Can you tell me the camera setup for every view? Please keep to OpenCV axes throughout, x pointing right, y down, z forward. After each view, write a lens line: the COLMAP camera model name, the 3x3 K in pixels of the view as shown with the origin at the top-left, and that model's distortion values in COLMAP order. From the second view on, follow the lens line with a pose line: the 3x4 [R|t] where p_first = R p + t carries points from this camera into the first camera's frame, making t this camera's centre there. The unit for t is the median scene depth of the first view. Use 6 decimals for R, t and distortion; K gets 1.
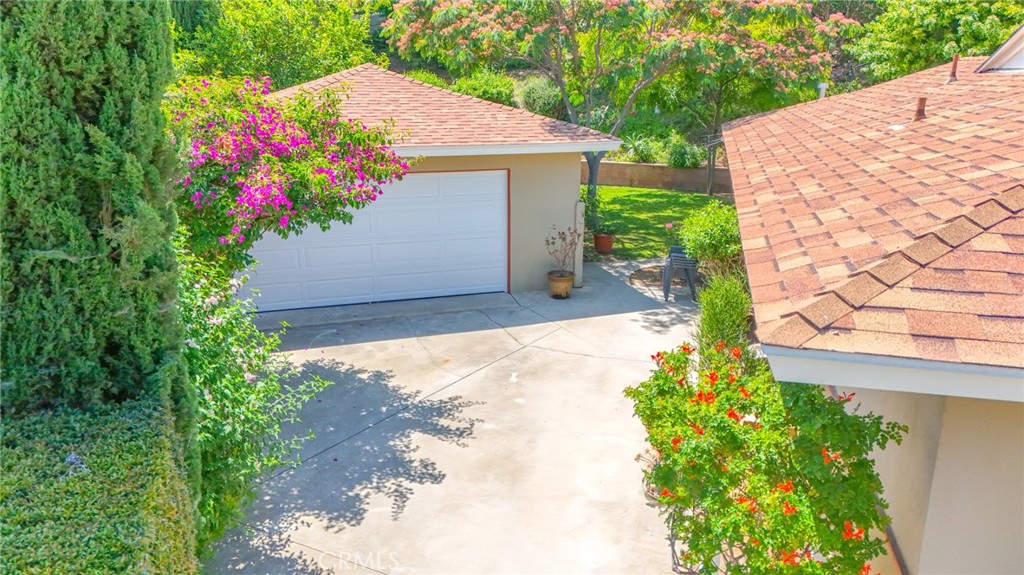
lens RADIAL K [[743.4, 0, 512.0], [0, 743.4, 287.5], [0, 0, 1]] dist [0.085121, -0.094221]
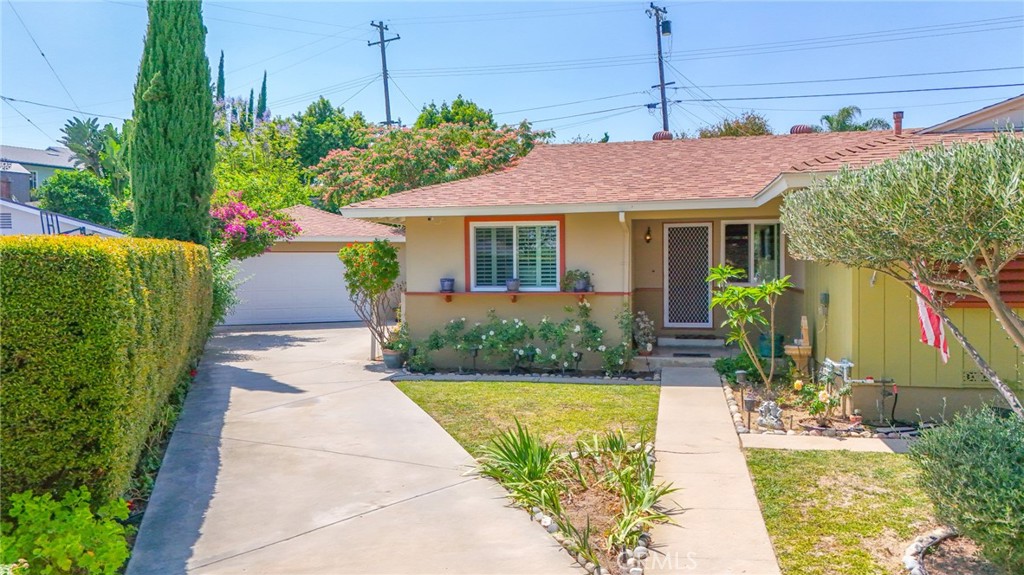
lens RADIAL K [[743.4, 0, 512.0], [0, 743.4, 287.5], [0, 0, 1]] dist [0.085121, -0.094221]
pose [[0.999146, -0.019159, 0.036598, 1.016031], [0.027575, 0.968990, -0.245555, 1.443629], [-0.030758, 0.246355, 0.968691, -2.898025]]
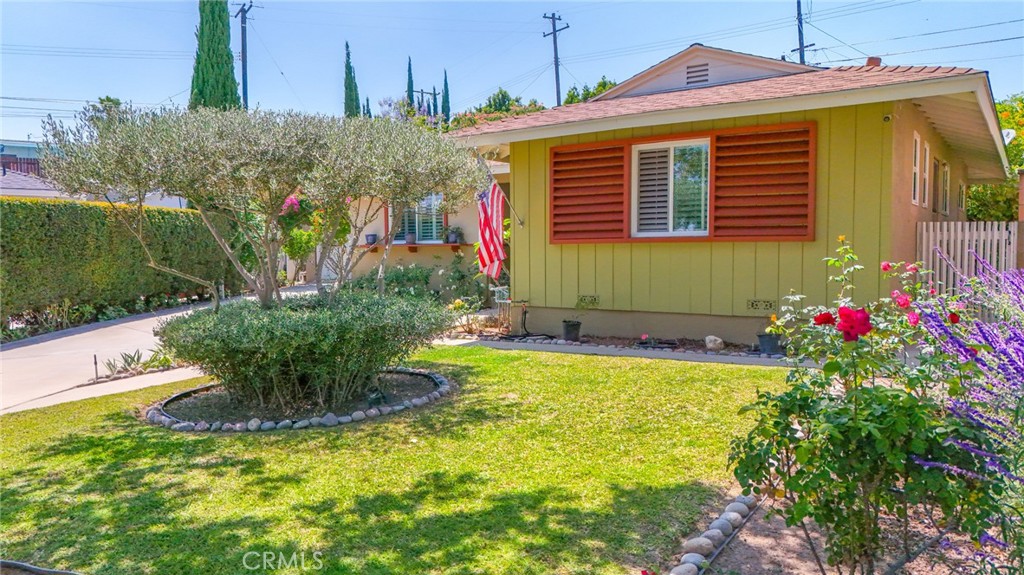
lens RADIAL K [[758.2, 0, 512.0], [0, 758.2, 287.5], [0, 0, 1]] dist [0.074655, -0.101551]
pose [[0.937928, 0.001936, -0.346824, 3.503766], [-0.082075, 0.972820, -0.216528, 1.810958], [0.336979, 0.231553, 0.912594, -3.380416]]
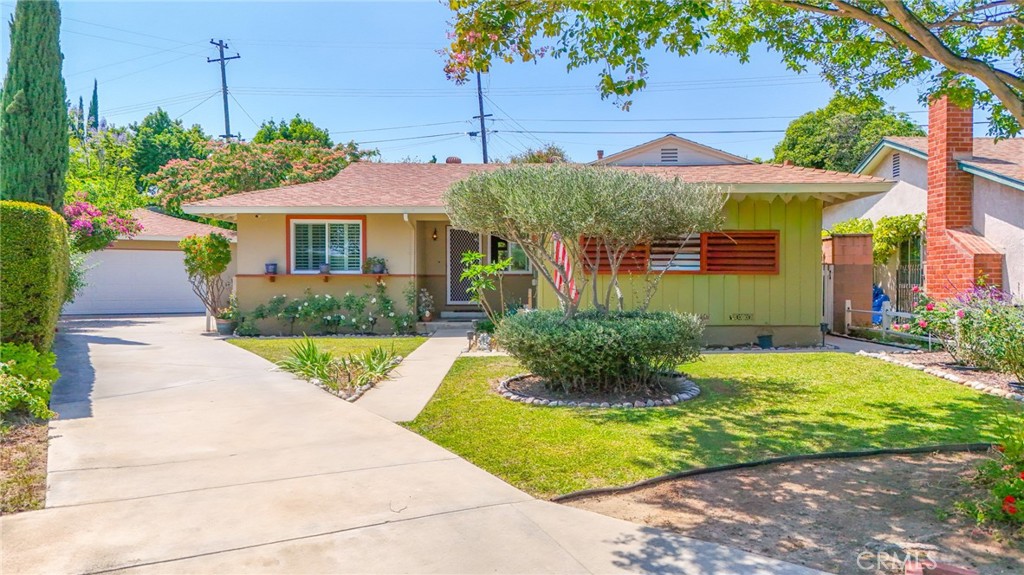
lens RADIAL K [[743.4, 0, 512.0], [0, 743.4, 287.5], [0, 0, 1]] dist [0.085121, -0.094221]
pose [[0.972814, -0.012721, 0.231237, 1.222846], [0.074882, 0.962131, -0.262099, 2.015760], [-0.219146, 0.272289, 0.936928, -4.107370]]
